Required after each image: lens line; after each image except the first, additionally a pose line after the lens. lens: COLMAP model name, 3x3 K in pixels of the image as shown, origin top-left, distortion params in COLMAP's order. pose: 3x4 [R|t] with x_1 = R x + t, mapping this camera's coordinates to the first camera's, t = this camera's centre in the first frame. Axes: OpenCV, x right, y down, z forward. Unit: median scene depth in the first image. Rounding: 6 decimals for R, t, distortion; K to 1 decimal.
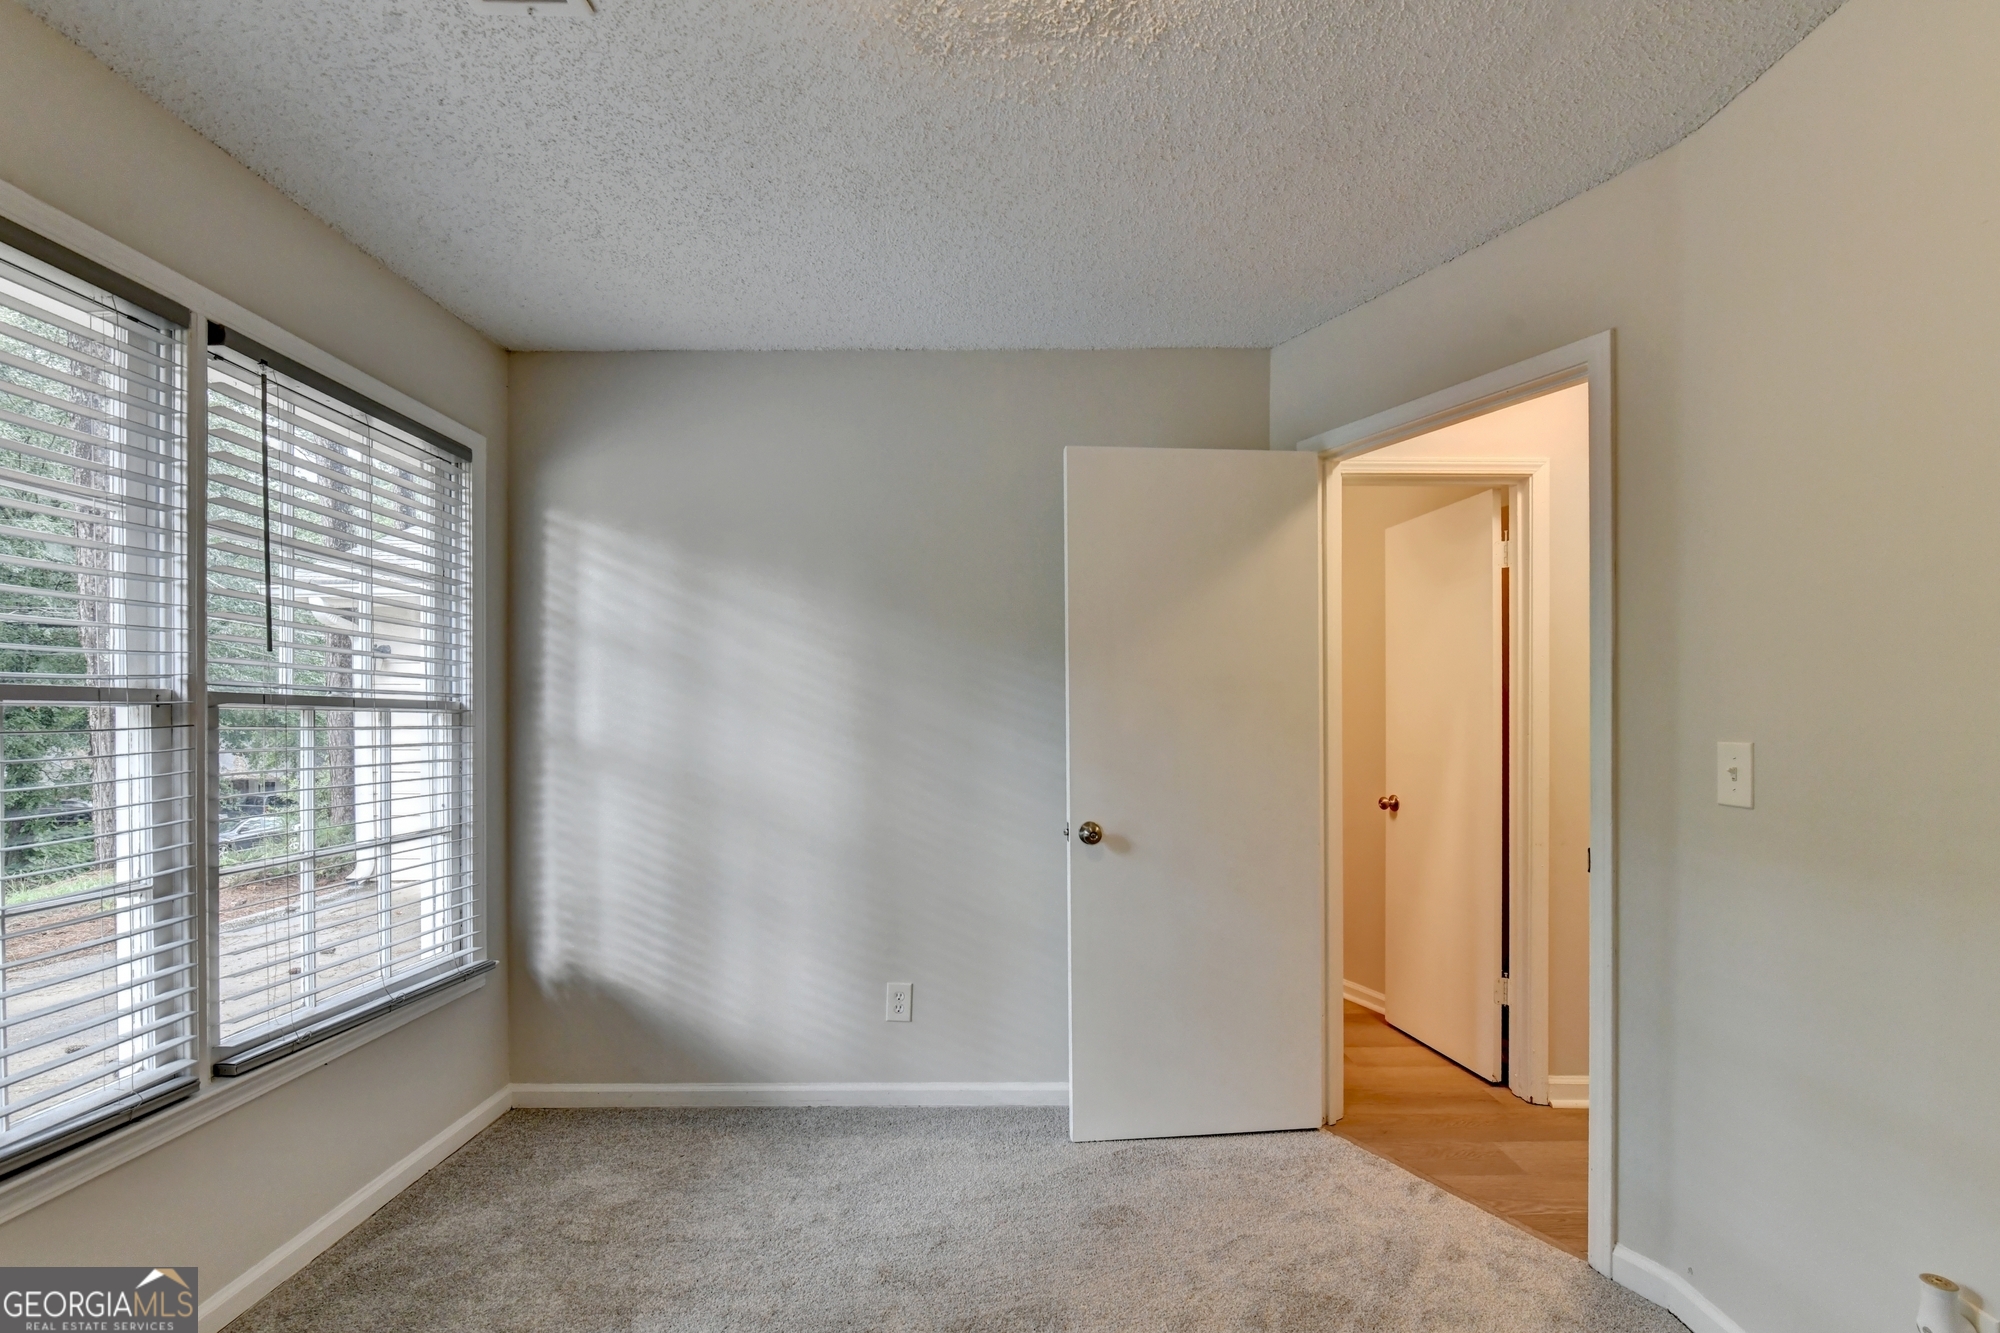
lens RADIAL K [[835.2, 0, 1047.9], [0, 835.2, 712.1], [0, 0, 1]] dist [-0.007160, 0.000000]
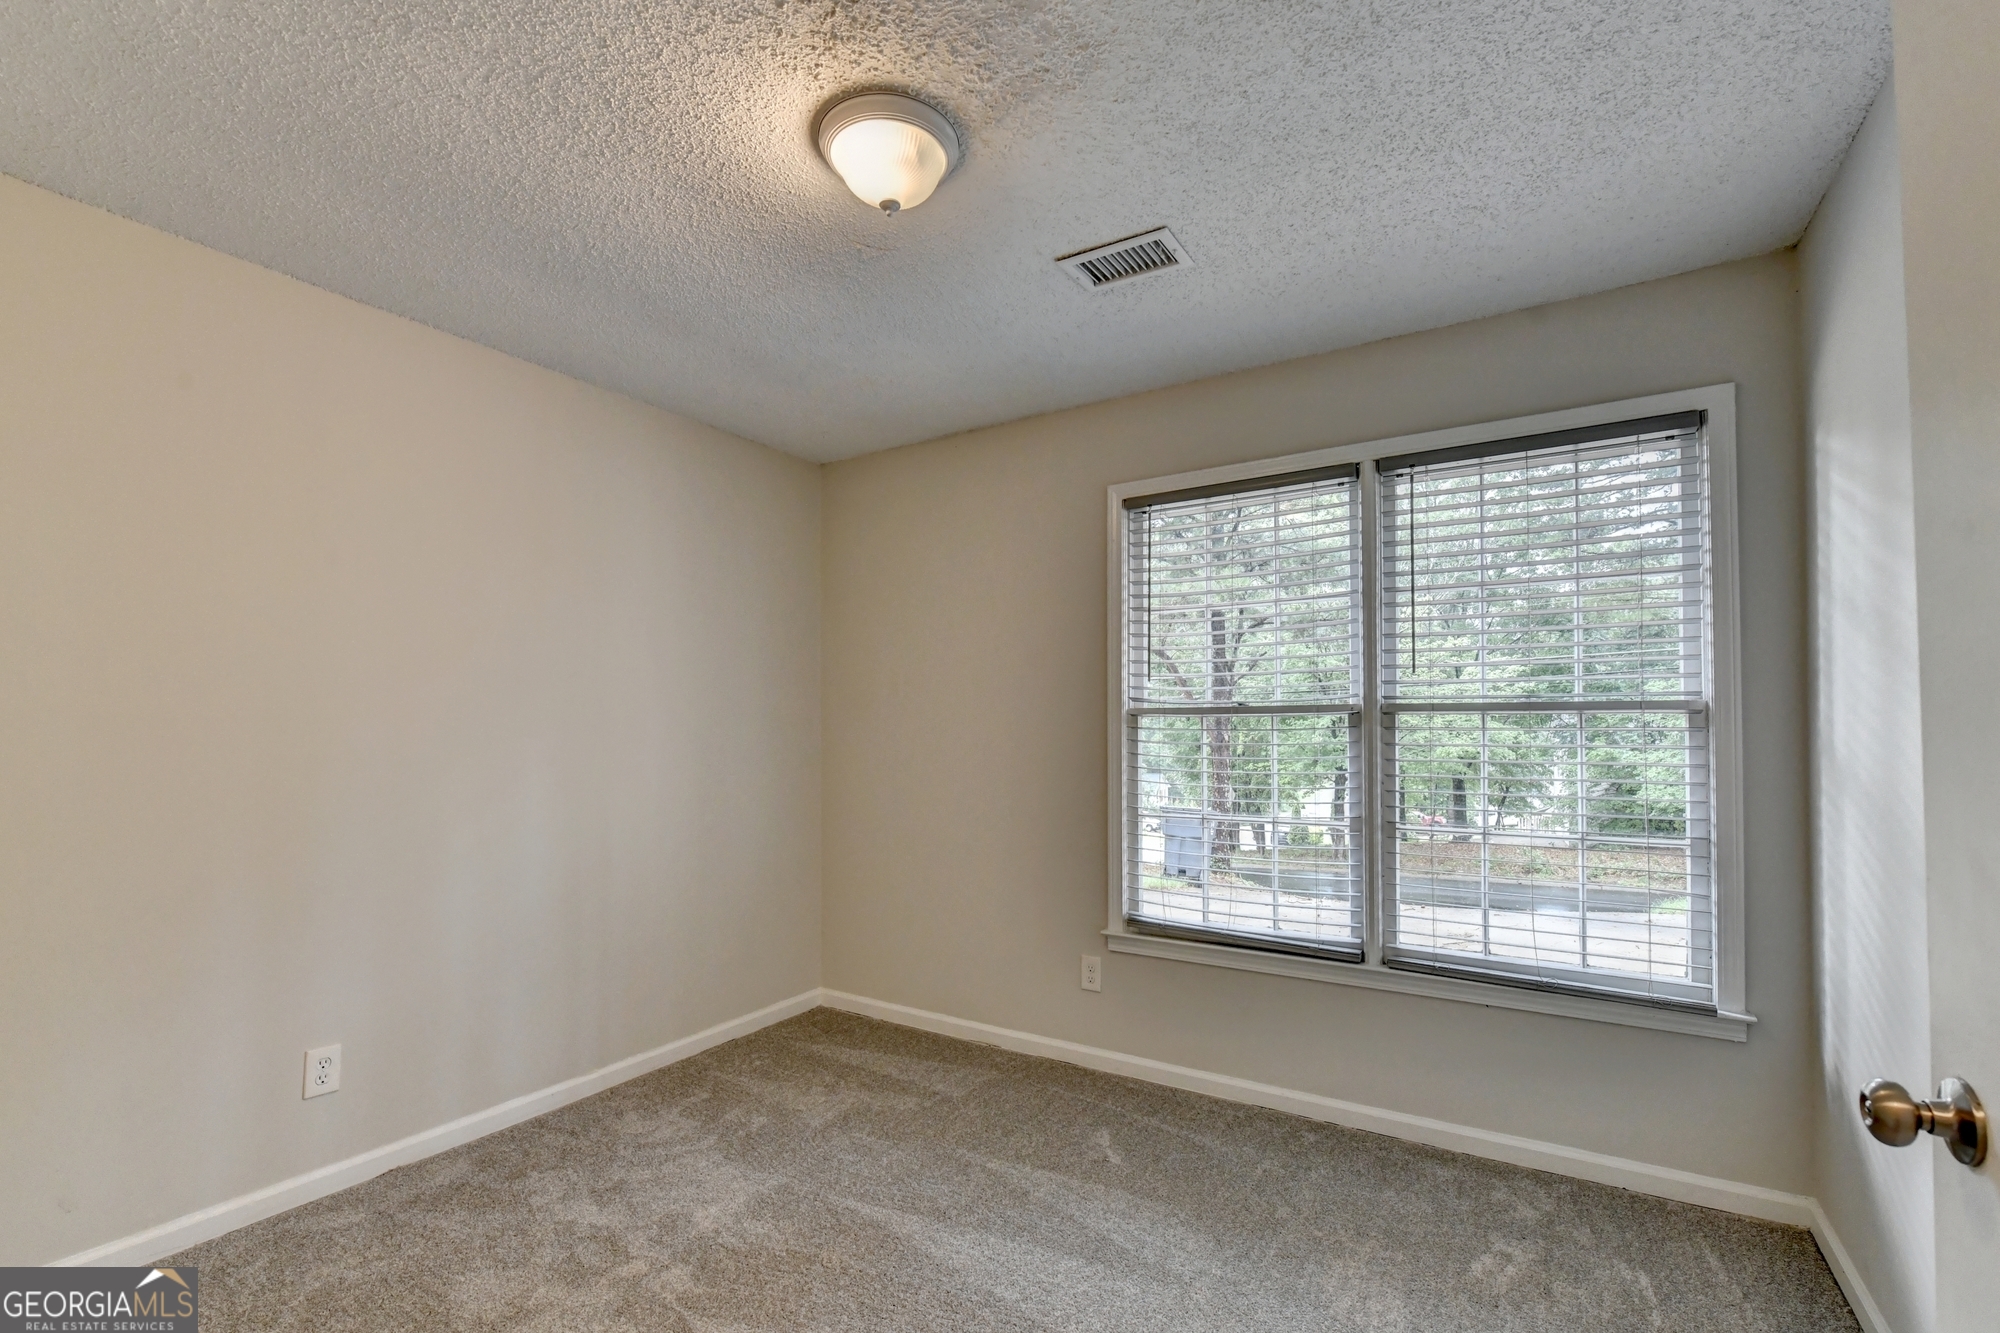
lens RADIAL K [[847.2, 0, 1019.9], [0, 847.2, 707.5], [0, 0, 1]] dist [0.000330, -0.000148]
pose [[-0.544543, -0.021727, -0.838451, 0.425540], [0.008648, 0.999466, -0.031516, 0.016458], [0.838688, -0.024413, -0.544064, 0.853442]]
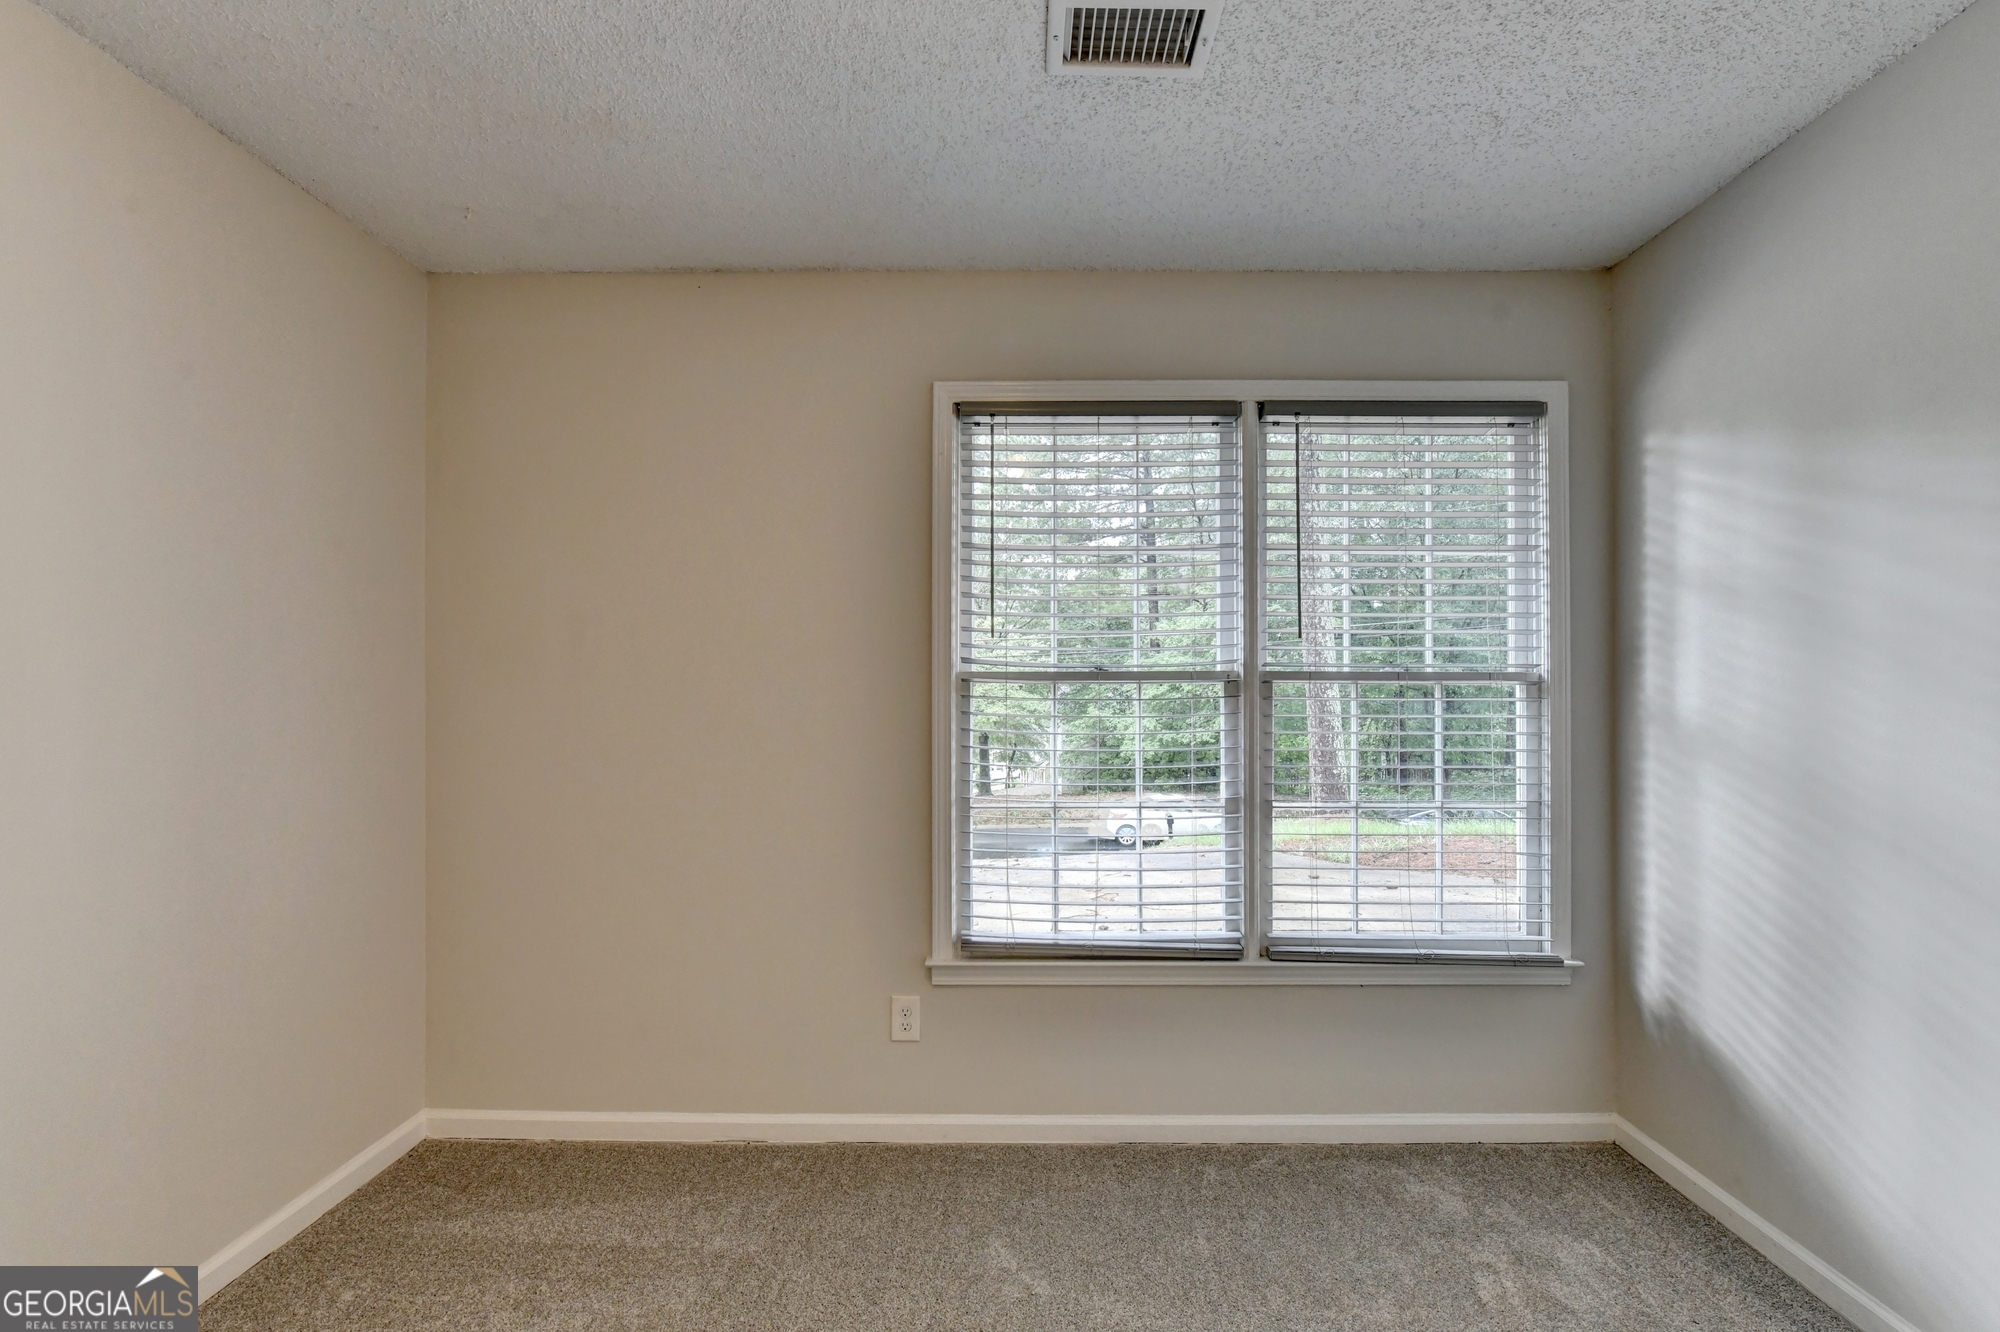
lens RADIAL K [[825.6, 0, 1021.1], [0, 825.6, 685.9], [0, 0, 1]] dist [-0.003060, -0.000335]
pose [[-0.037353, -0.012531, -0.999224, 0.244675], [0.008638, 0.999880, -0.012862, 0.009400], [0.999265, -0.009111, -0.037240, 0.434013]]
